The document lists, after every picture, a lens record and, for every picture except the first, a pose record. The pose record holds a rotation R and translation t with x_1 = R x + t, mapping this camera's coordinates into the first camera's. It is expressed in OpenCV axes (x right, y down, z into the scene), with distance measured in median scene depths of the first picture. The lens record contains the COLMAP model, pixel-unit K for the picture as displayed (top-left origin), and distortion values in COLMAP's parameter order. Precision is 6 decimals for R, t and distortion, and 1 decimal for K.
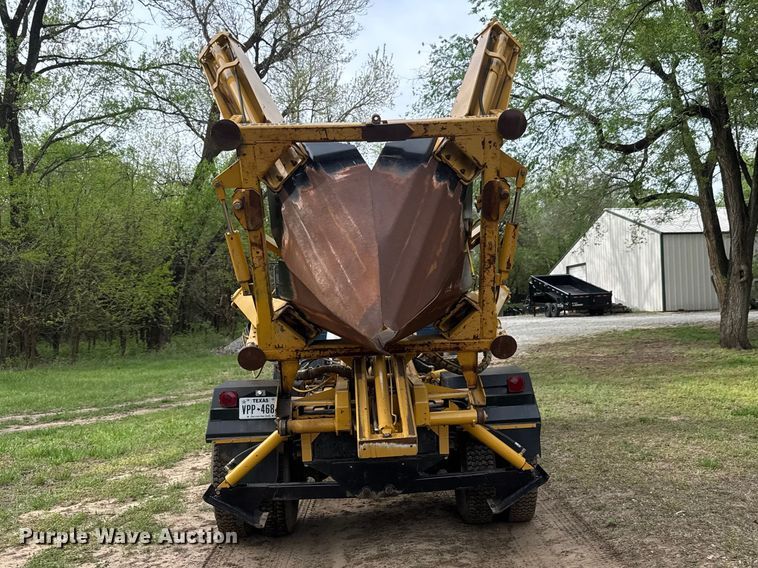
lens RADIAL K [[778.0, 0, 392.2], [0, 778.0, 270.9], [0, 0, 1]] dist [0.083206, 0.000000]
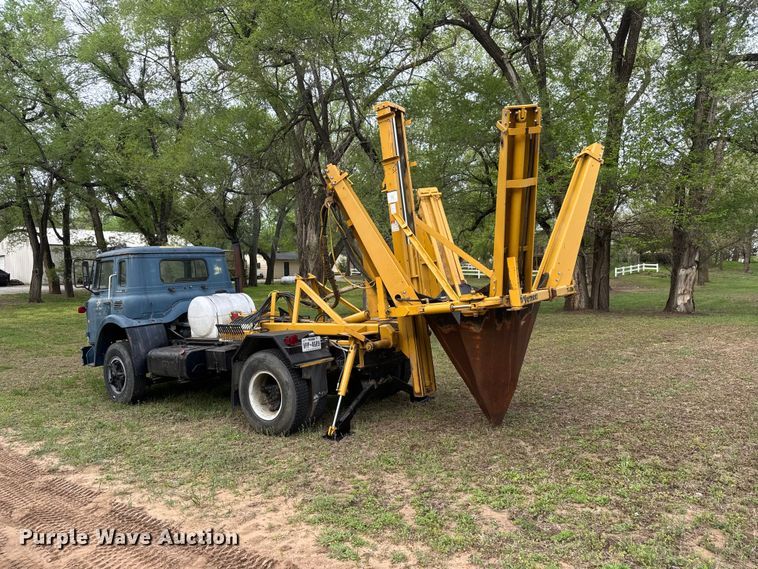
lens RADIAL K [[535.0, 0, 377.3], [0, 535.0, 284.8], [0, 0, 1]] dist [0.047620, -0.061203]
pose [[0.629191, -0.000015, 0.777251, -0.978839], [-0.000179, 1.000000, 0.000163, 0.058884], [-0.777251, -0.000242, 0.629191, 0.231006]]
